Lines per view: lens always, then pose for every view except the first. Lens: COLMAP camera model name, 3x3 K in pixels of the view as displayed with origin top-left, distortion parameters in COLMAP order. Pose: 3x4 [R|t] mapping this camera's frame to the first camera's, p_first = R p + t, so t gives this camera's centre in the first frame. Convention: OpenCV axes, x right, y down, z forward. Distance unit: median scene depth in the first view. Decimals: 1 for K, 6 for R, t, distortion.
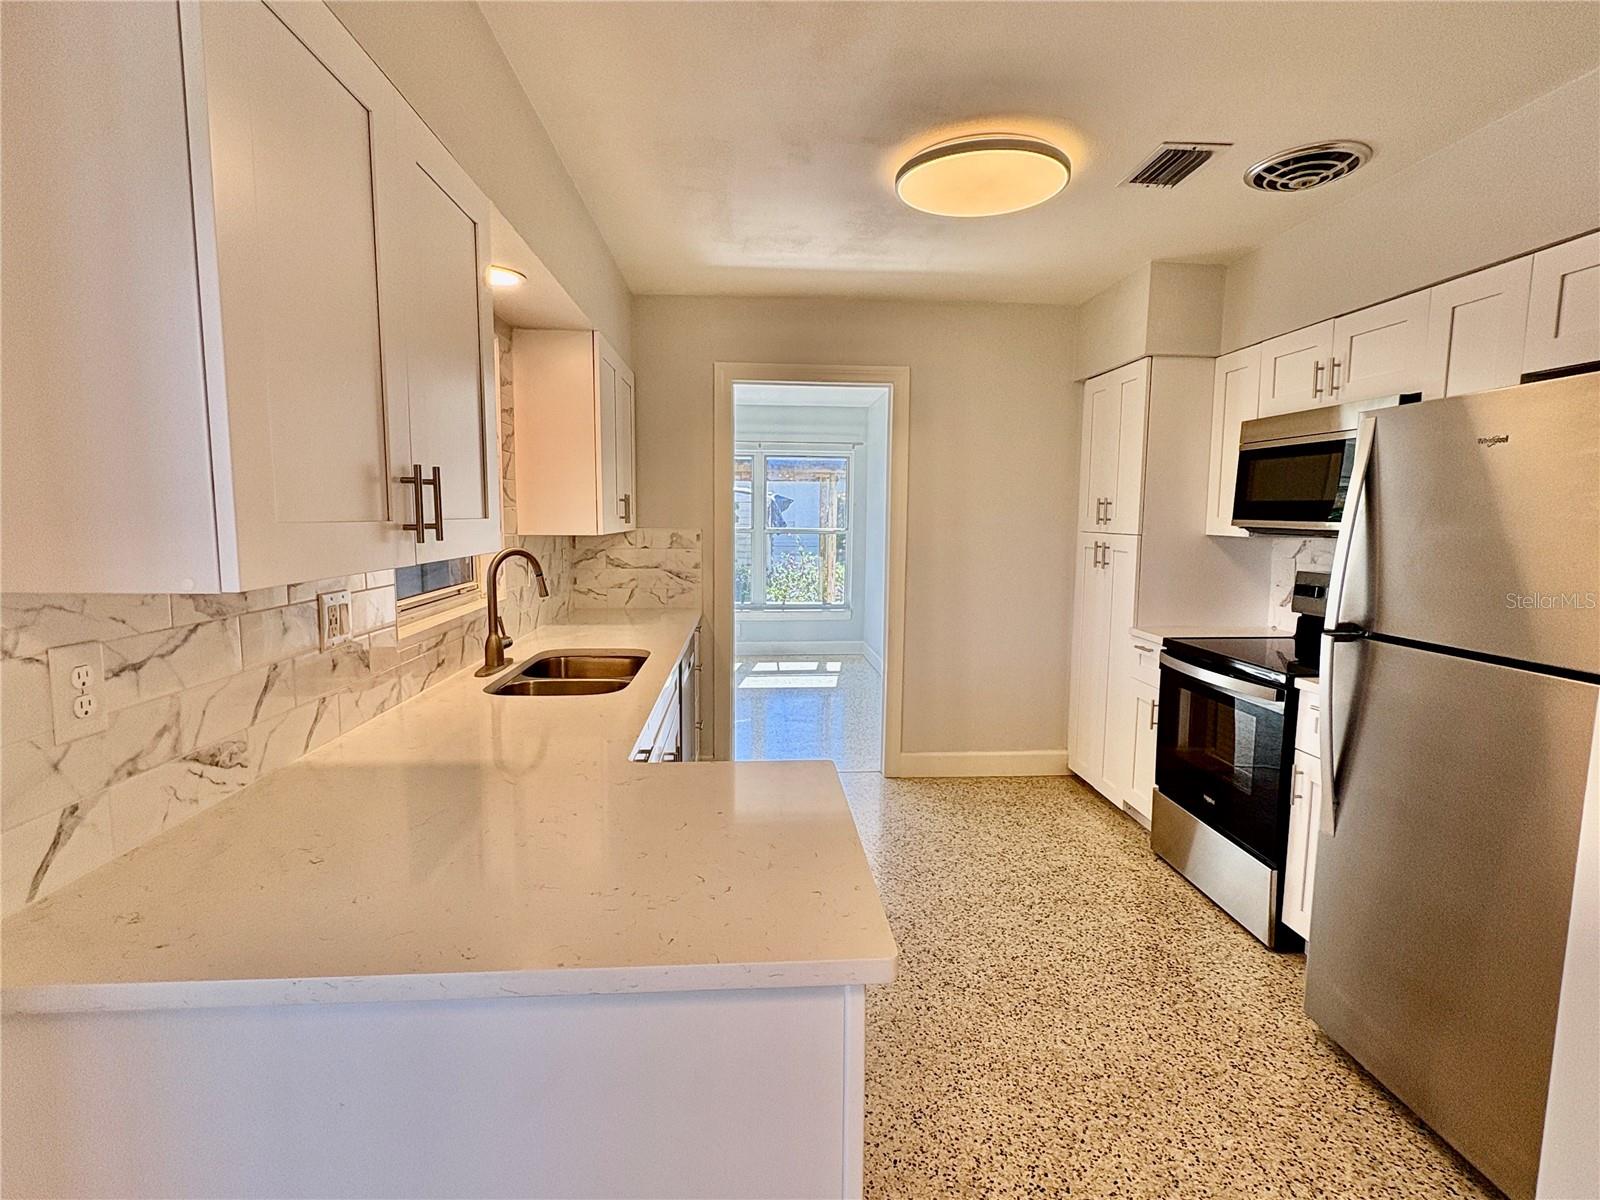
lens RADIAL K [[785.2, 0, 800.0], [0, 785.2, 600.0], [0, 0, 1]] dist [0.000567, 0.000159]
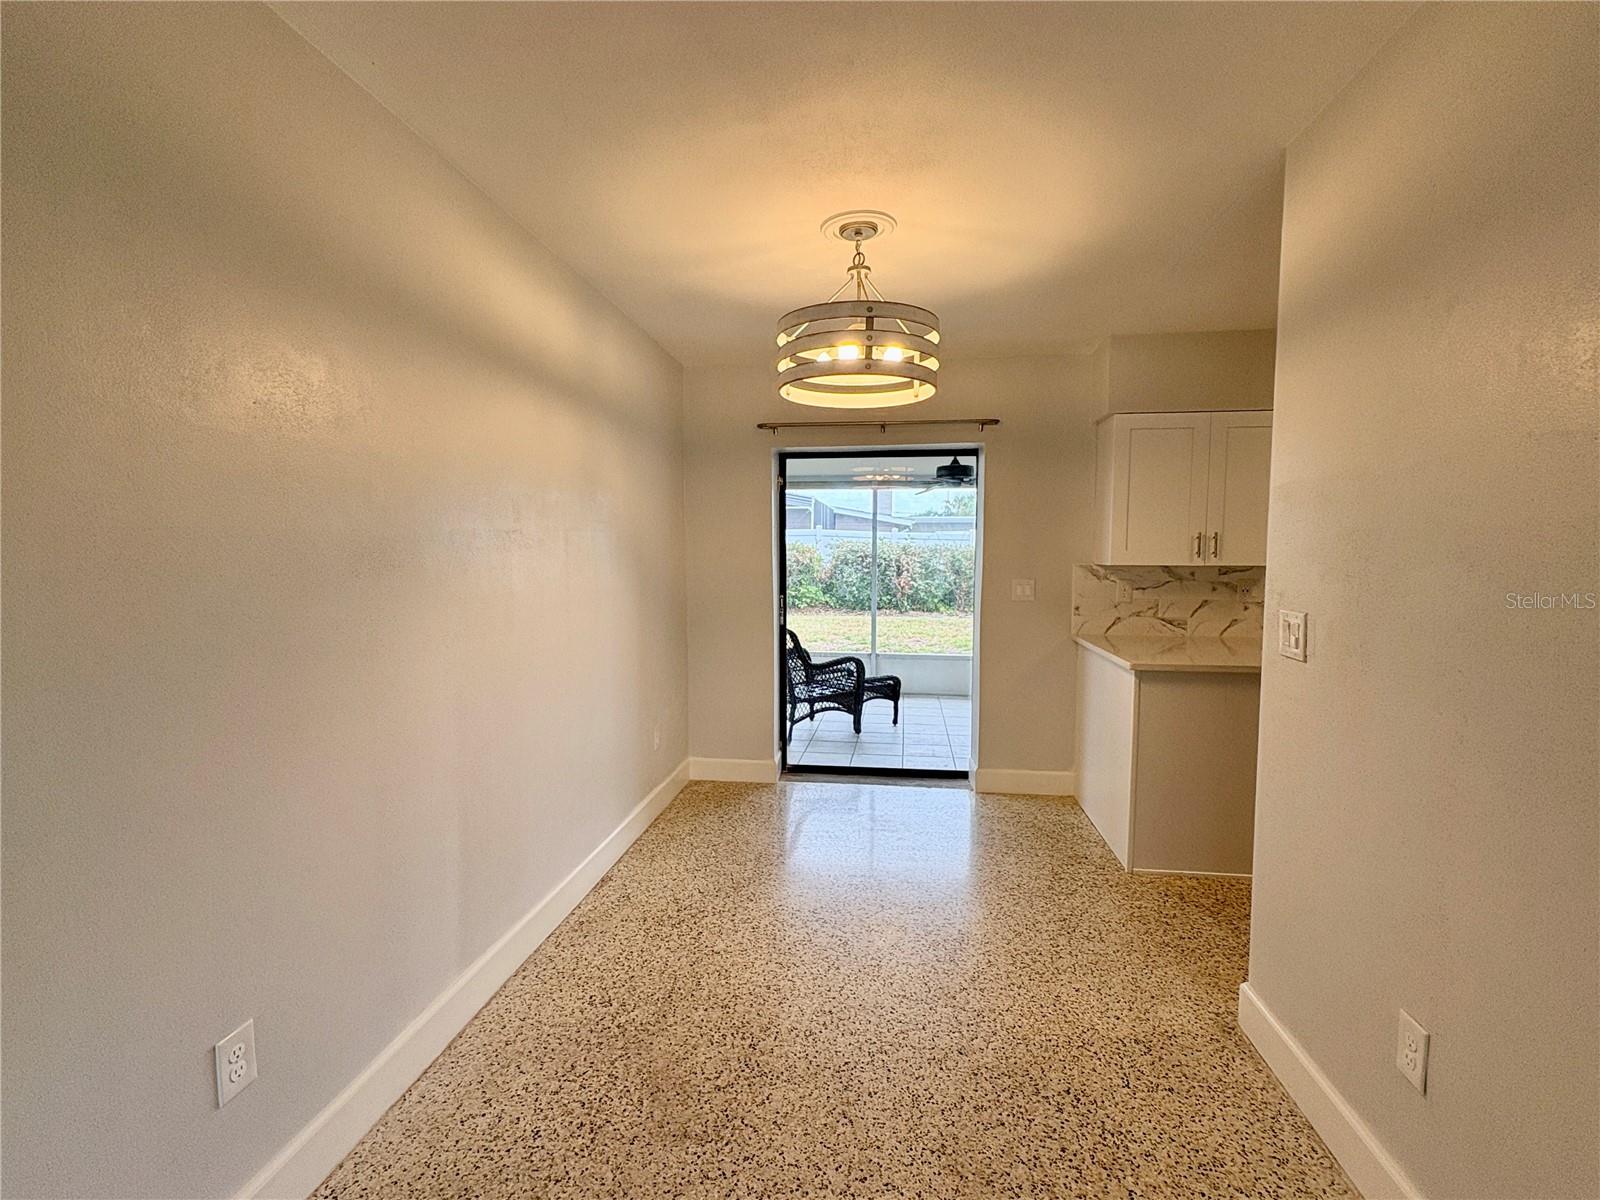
lens RADIAL K [[743.8, 0, 800.0], [0, 743.8, 600.0], [0, 0, 1]] dist [-0.003233, 0.000570]
pose [[-0.187935, 0.057713, -0.980484, 2.749246], [-0.114539, 0.990173, 0.080238, 0.037696], [0.975480, 0.127384, -0.179478, 0.025218]]
